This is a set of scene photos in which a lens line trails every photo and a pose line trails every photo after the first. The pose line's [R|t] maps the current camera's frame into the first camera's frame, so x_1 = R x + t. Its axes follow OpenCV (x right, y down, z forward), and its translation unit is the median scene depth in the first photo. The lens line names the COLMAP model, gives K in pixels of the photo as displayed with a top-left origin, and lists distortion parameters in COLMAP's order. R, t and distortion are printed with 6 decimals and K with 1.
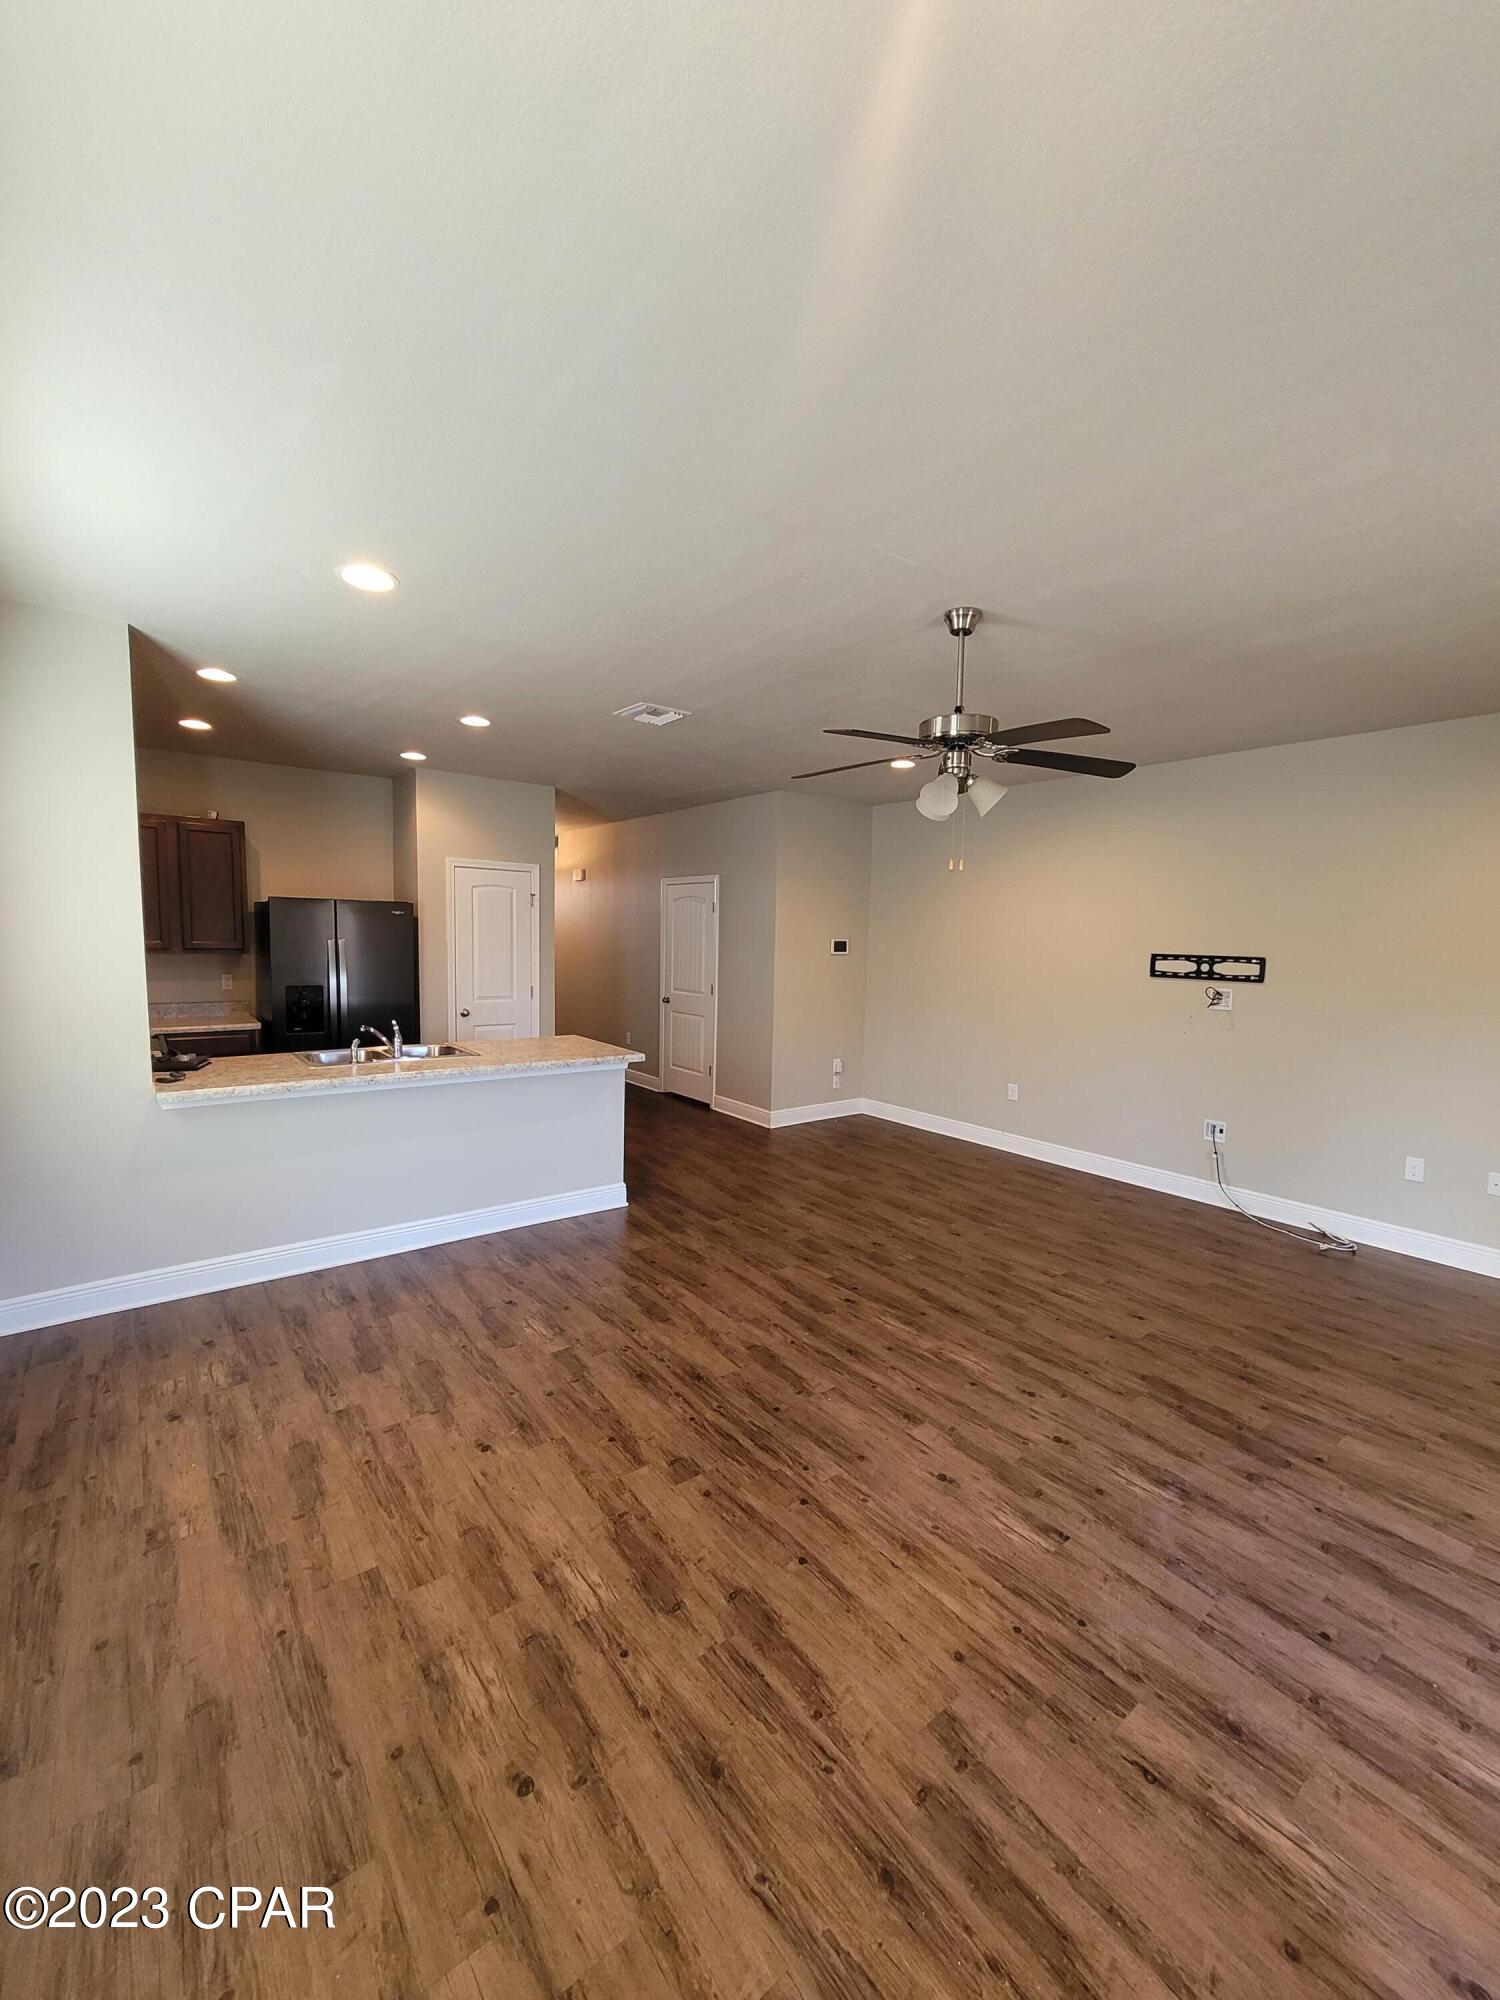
lens RADIAL K [[816.1, 0, 745.0], [0, 816.1, 1011.6], [0, 0, 1]] dist [-0.004128, 0.001392]
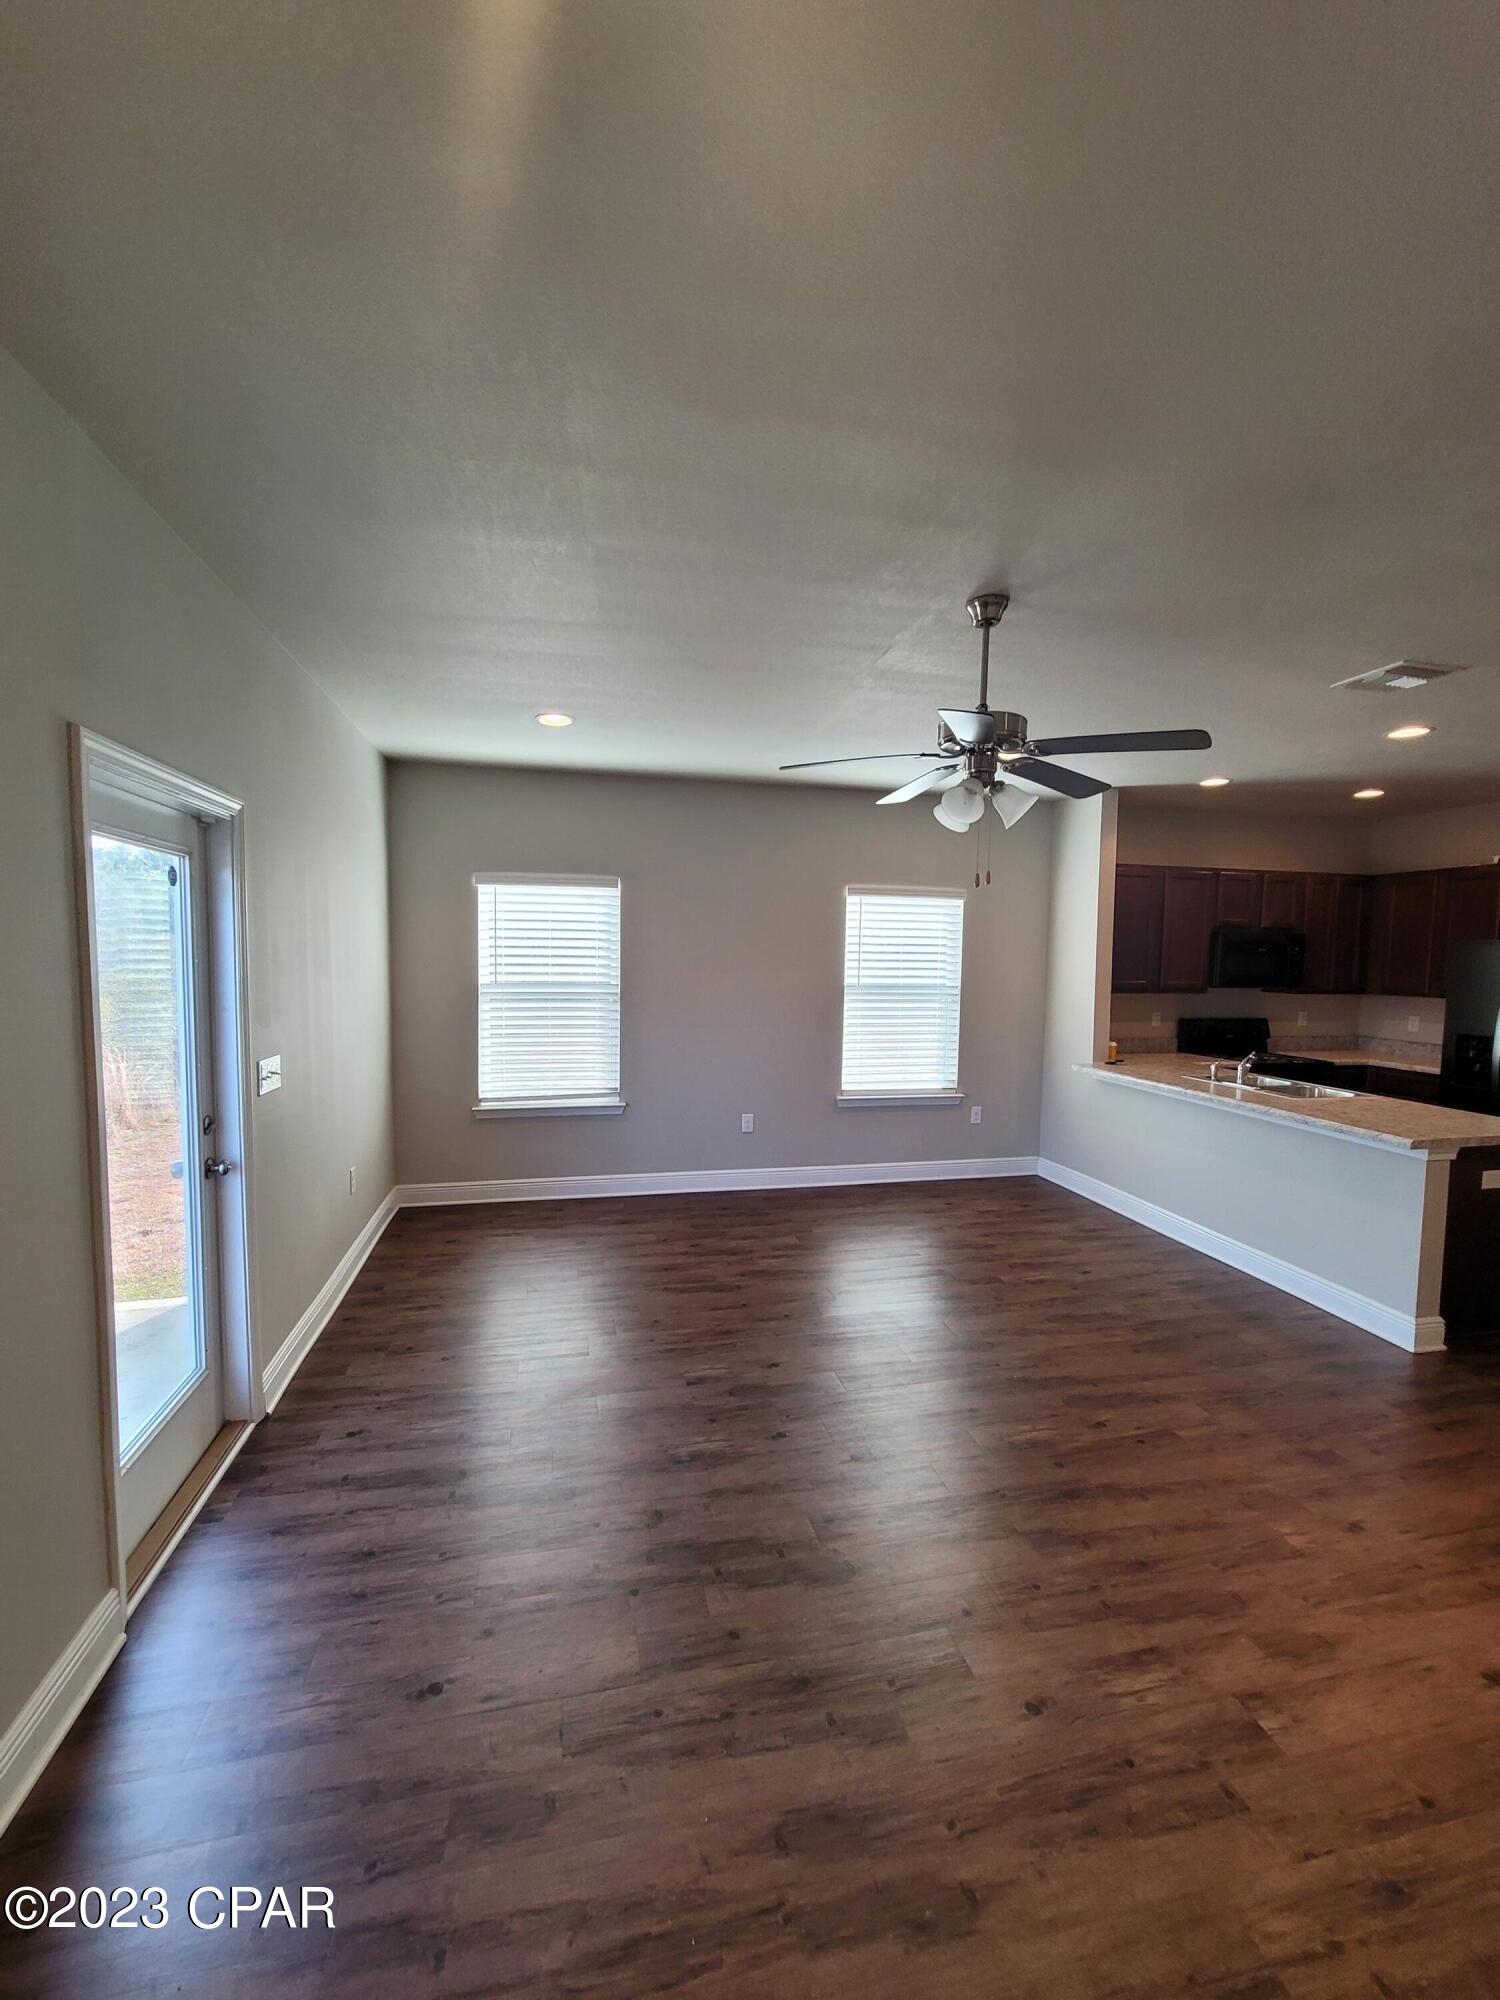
lens RADIAL K [[816.1, 0, 744.9], [0, 816.1, 1014.4], [0, 0, 1]] dist [-0.004128, 0.001392]
pose [[-0.419180, 0.039675, -0.907036, 0.996009], [-0.112821, 0.989025, 0.095401, -0.077424], [0.900866, 0.142323, -0.410103, 0.979853]]
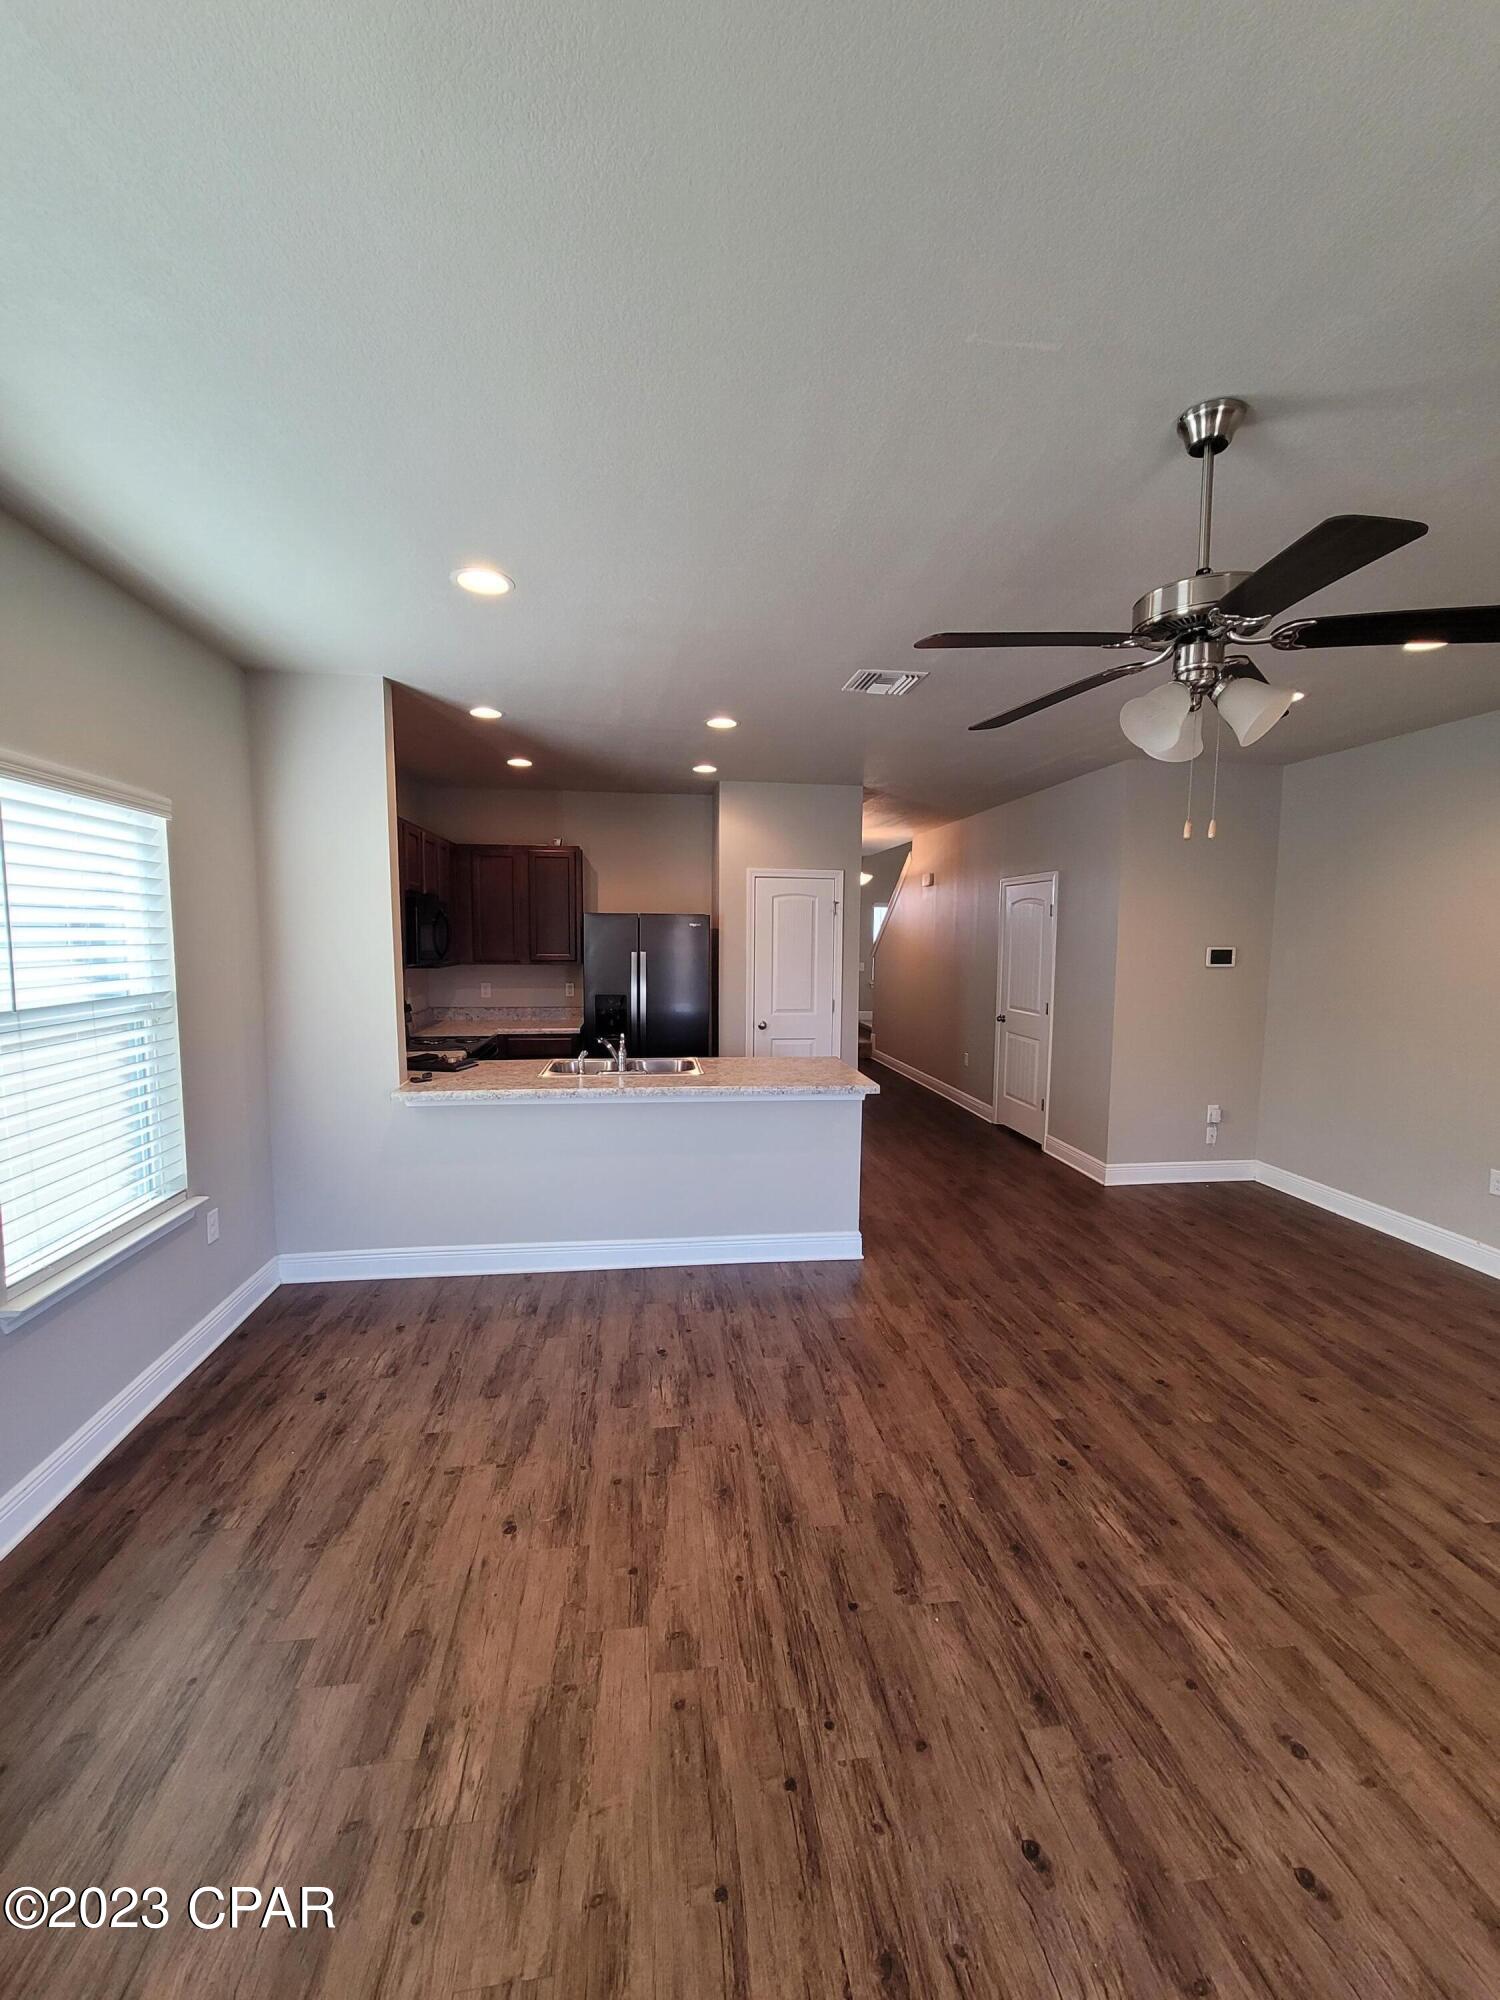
lens RADIAL K [[816.1, 0, 745.7], [0, 816.1, 1014.2], [0, 0, 1]] dist [-0.004128, 0.001392]
pose [[0.863646, 0.032601, -0.503044, 0.235977], [-0.036461, 0.999333, 0.002167, -0.024912], [0.502779, 0.016470, 0.864258, 0.254218]]
